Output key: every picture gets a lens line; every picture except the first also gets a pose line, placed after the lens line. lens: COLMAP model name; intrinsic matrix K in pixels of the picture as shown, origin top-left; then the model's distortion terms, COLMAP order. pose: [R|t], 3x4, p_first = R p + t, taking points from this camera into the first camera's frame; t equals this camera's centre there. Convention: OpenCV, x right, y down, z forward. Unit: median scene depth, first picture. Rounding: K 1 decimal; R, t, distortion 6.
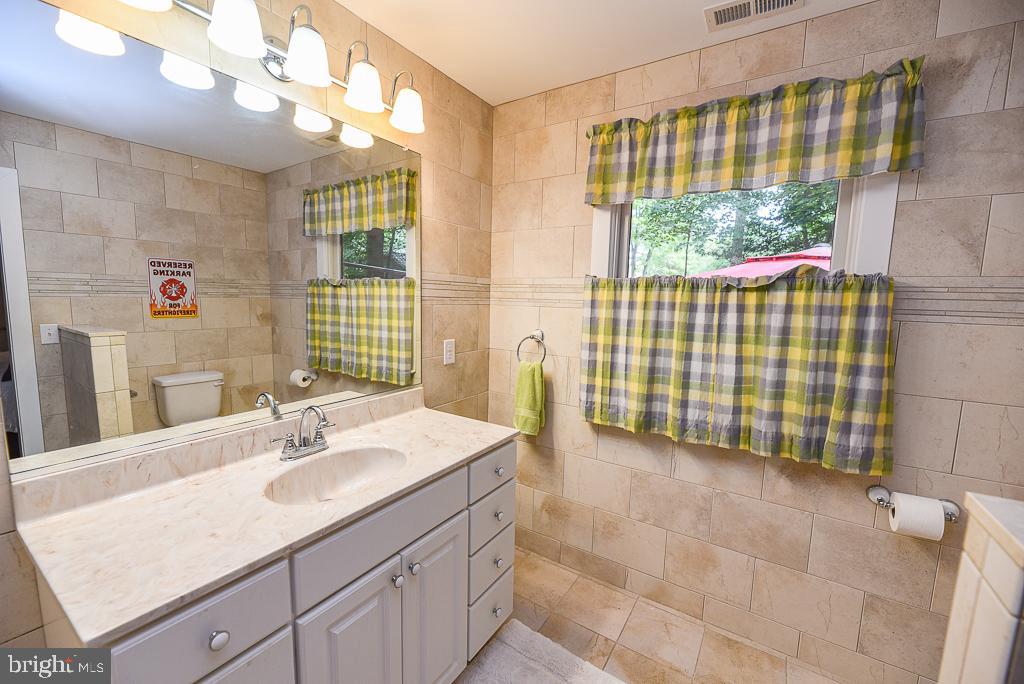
lens RADIAL K [[410.3, 0, 514.3], [0, 410.3, 344.7], [0, 0, 1]] dist [0.000357, -0.003158]
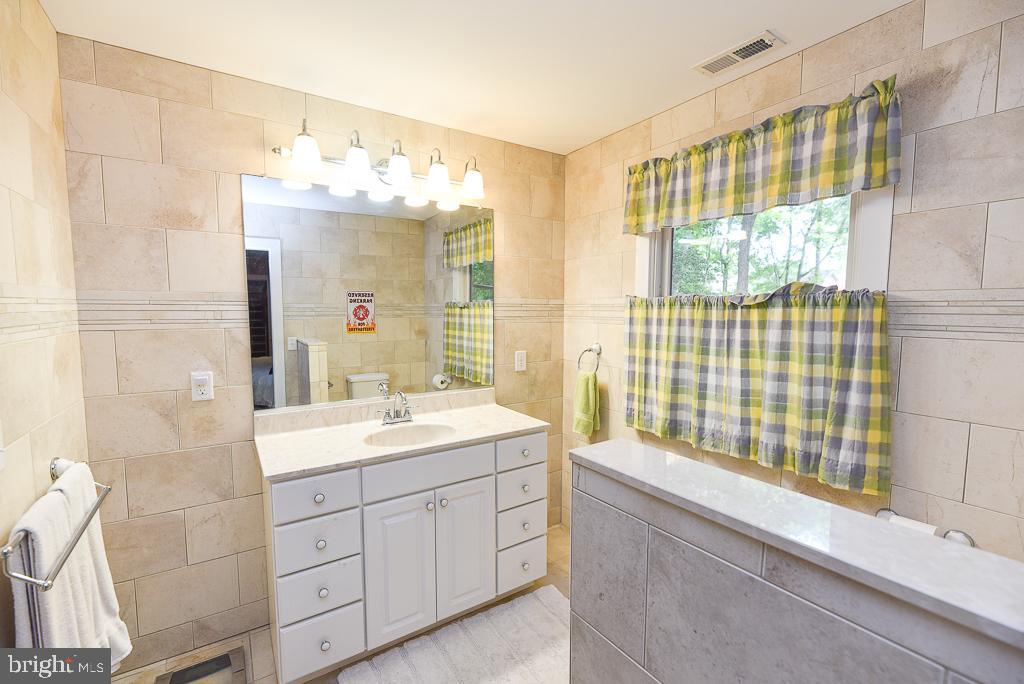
lens RADIAL K [[438.9, 0, 512.0], [0, 438.9, 342.0], [0, 0, 1]] dist [-0.000061, -0.000726]
pose [[0.913926, 0.007412, -0.405812, 0.411721], [-0.024852, 0.998979, -0.037724, 0.013094], [0.405118, 0.044562, 0.913178, -0.248032]]
